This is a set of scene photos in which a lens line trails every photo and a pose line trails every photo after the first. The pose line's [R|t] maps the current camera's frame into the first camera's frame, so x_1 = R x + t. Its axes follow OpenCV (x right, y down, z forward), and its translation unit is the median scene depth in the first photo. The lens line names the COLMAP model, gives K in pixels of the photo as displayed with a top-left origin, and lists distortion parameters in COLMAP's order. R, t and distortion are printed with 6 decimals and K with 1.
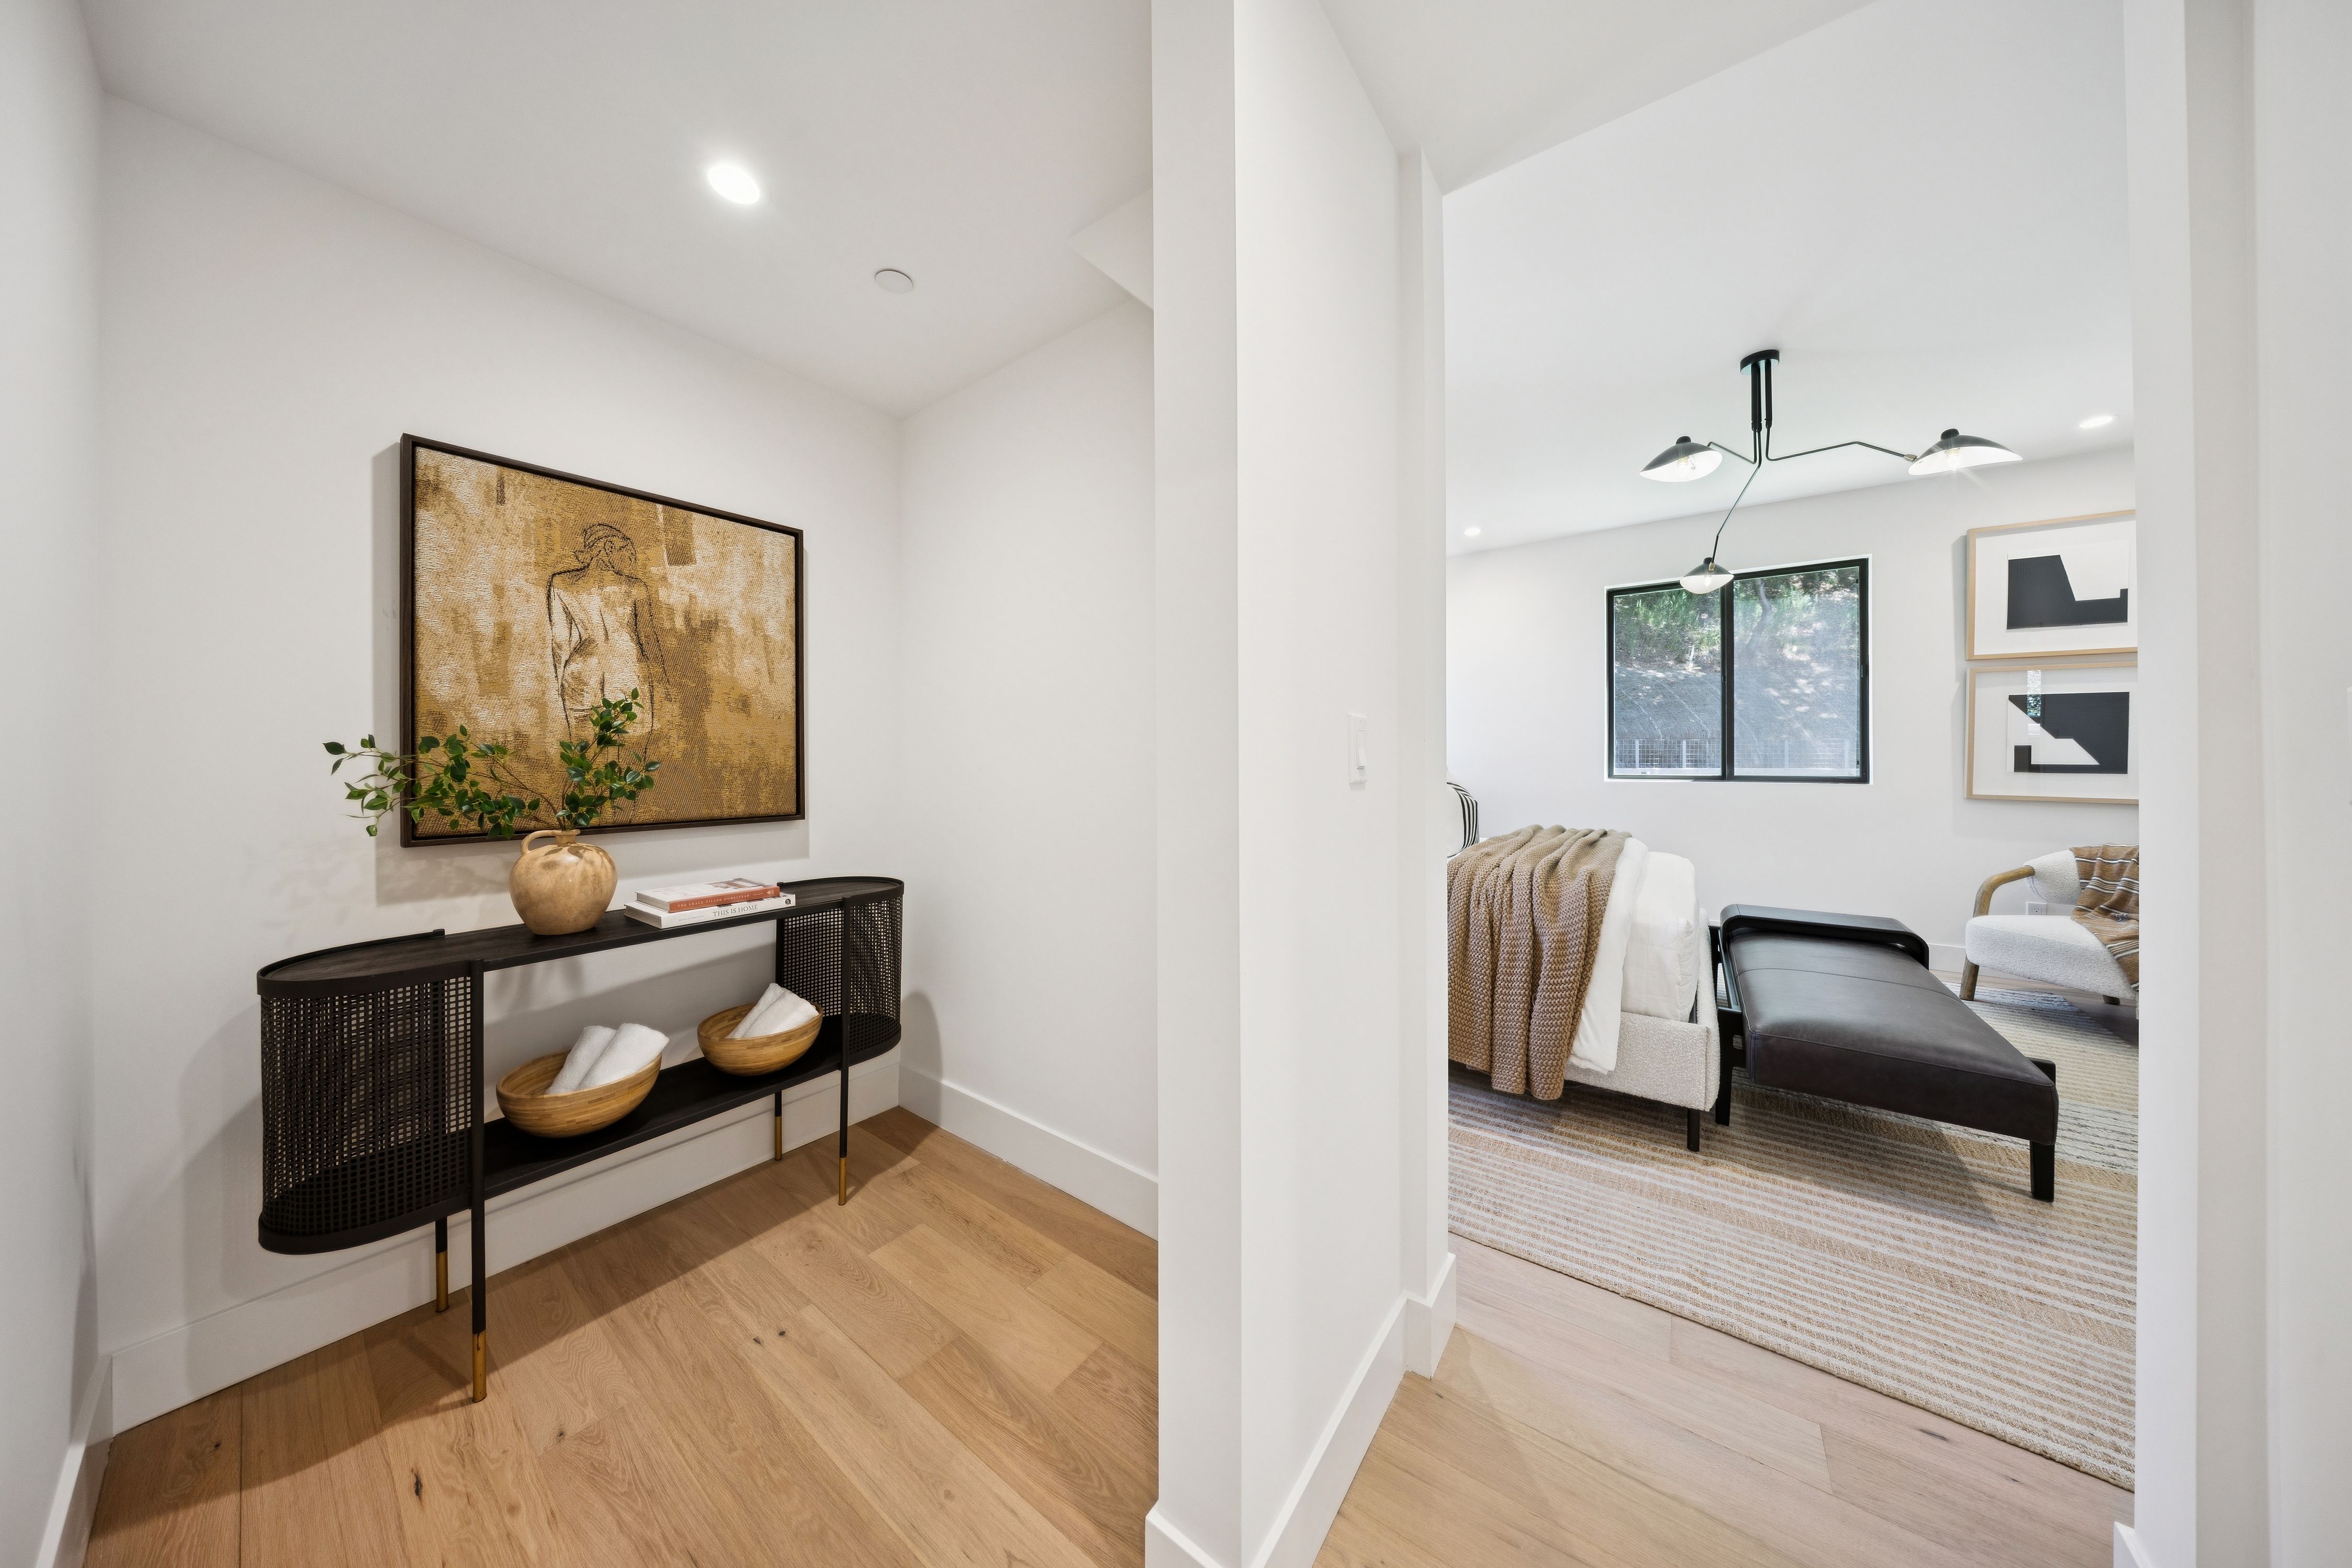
lens RADIAL K [[701.6, 0, 1181.6], [0, 701.6, 764.8], [0, 0, 1]] dist [-0.000453, -0.000028]
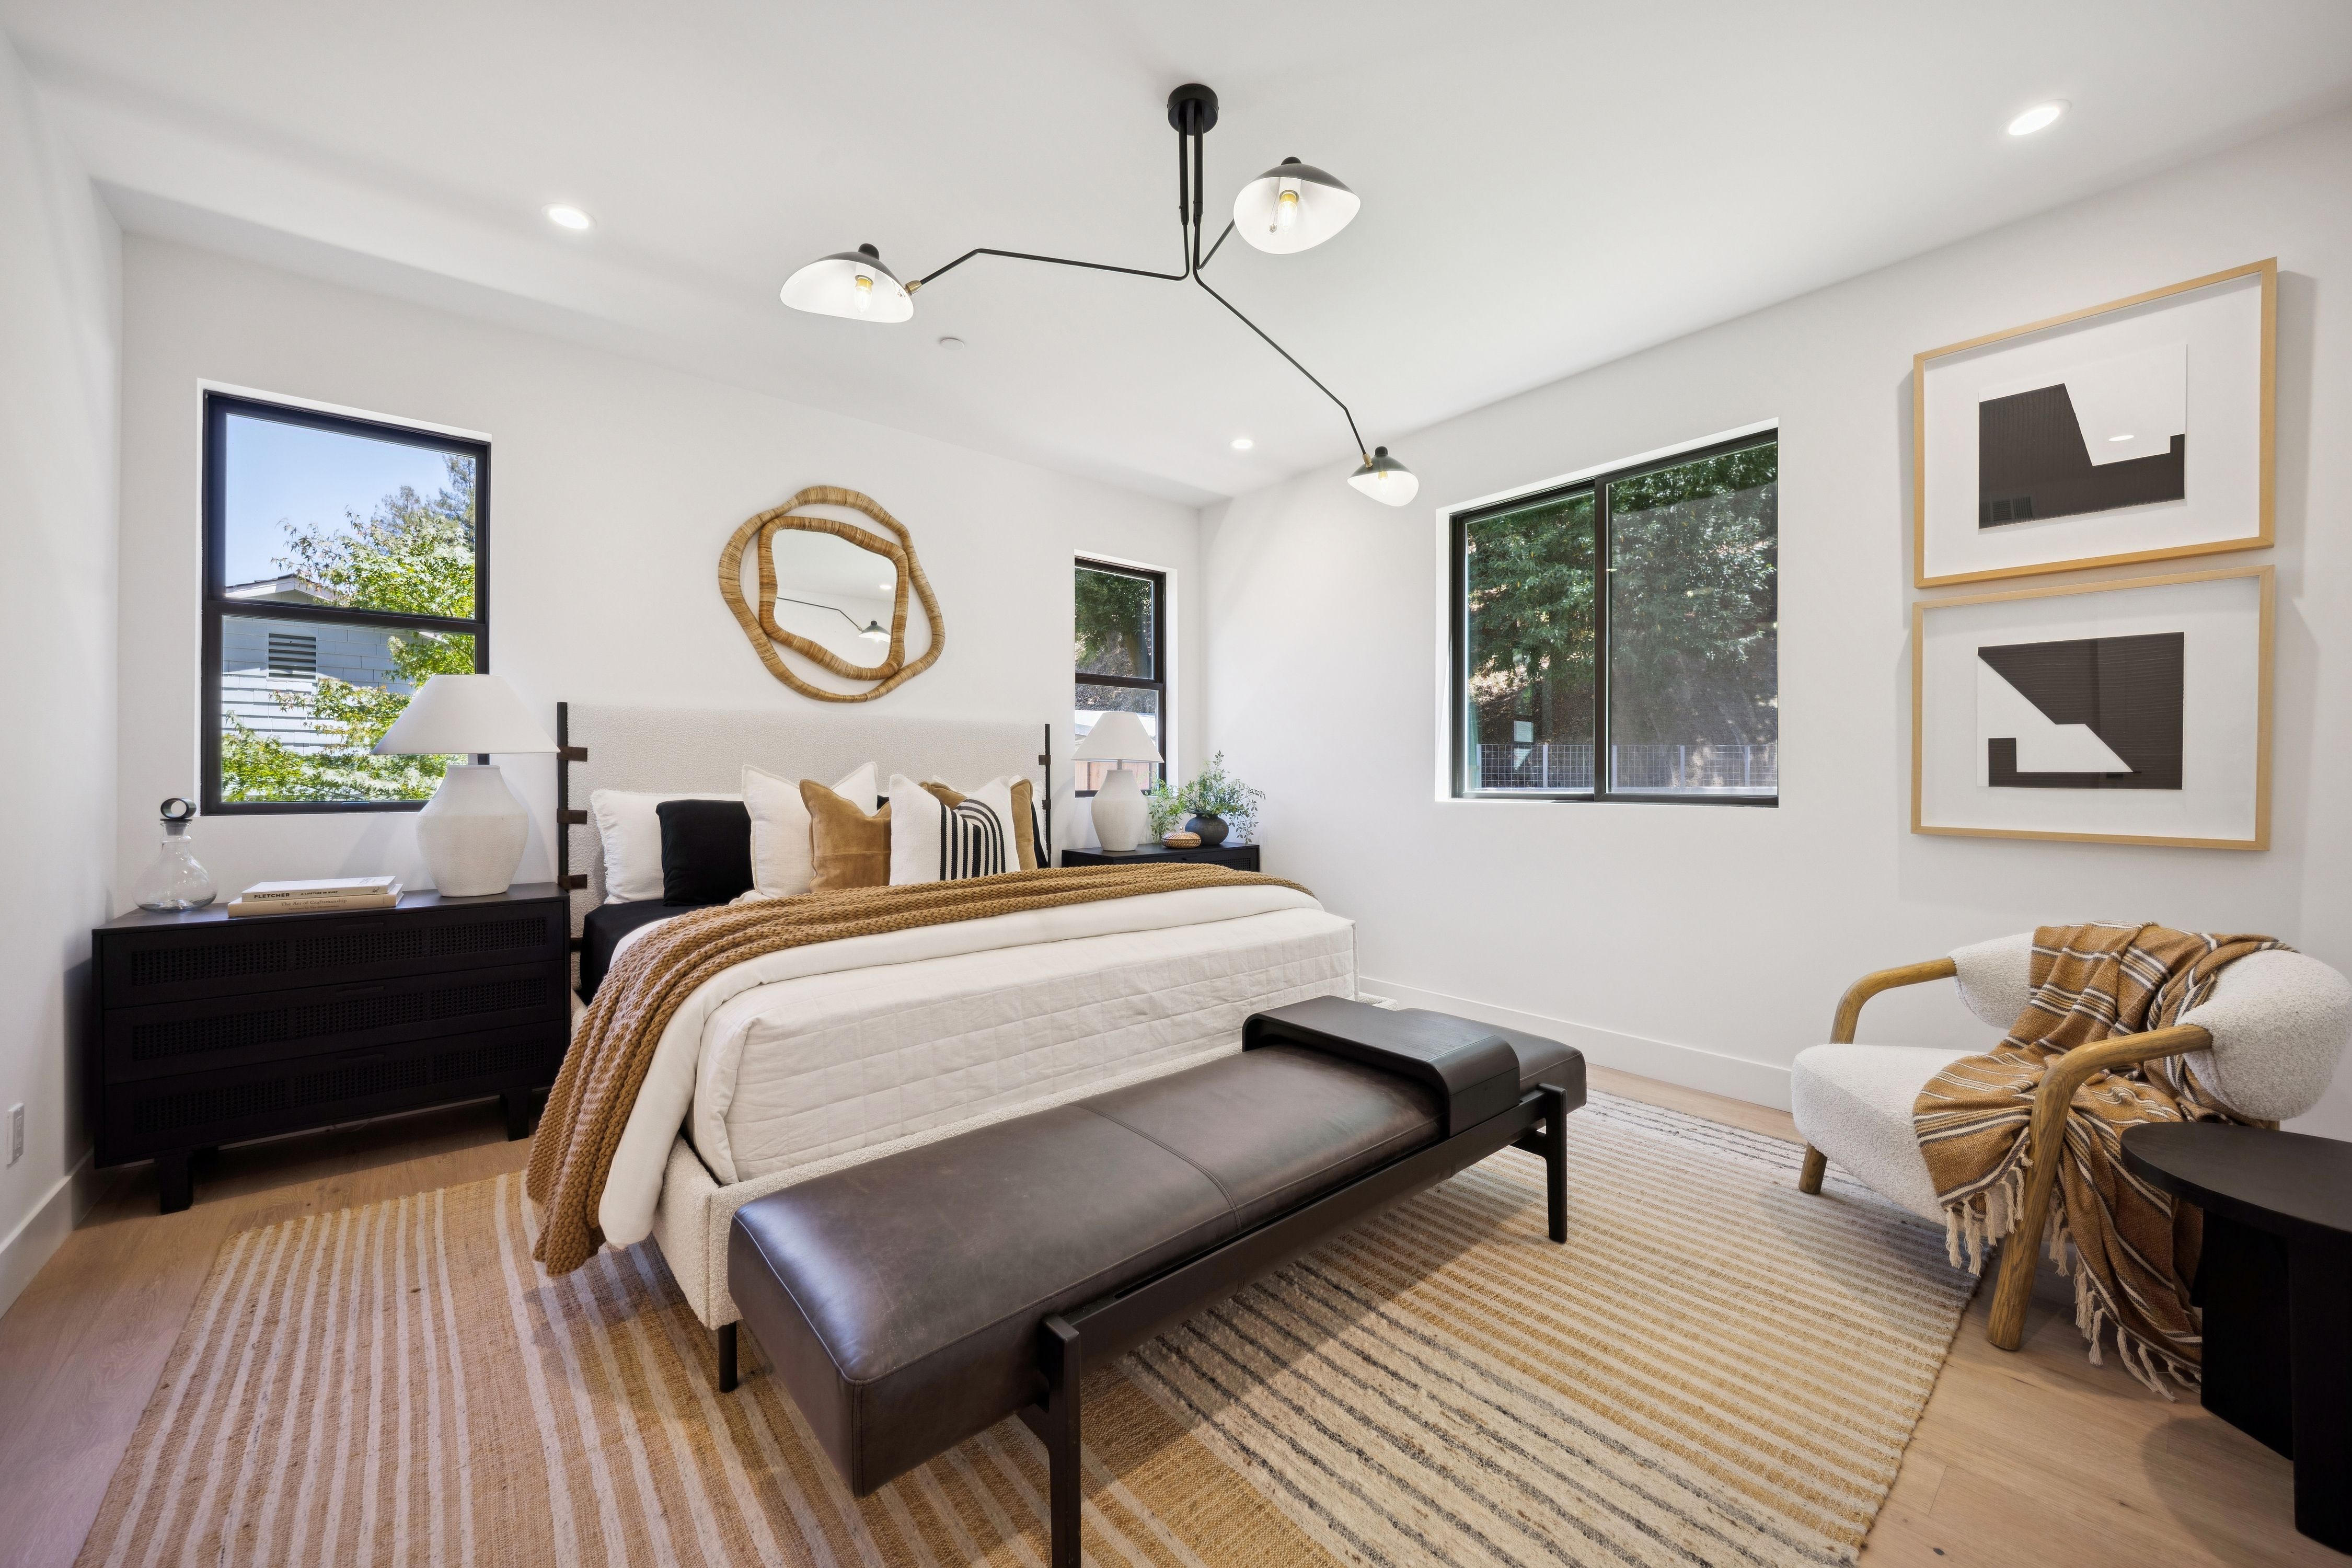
lens RADIAL K [[870.7, 0, 1176.0], [0, 870.7, 784.0], [0, 0, 1]] dist [-0.010068, 0.000015]
pose [[0.972659, -0.002342, -0.232225, 0.747561], [0.000554, 0.999970, -0.007764, 0.013251], [0.232236, 0.007423, 0.972631, 0.201435]]
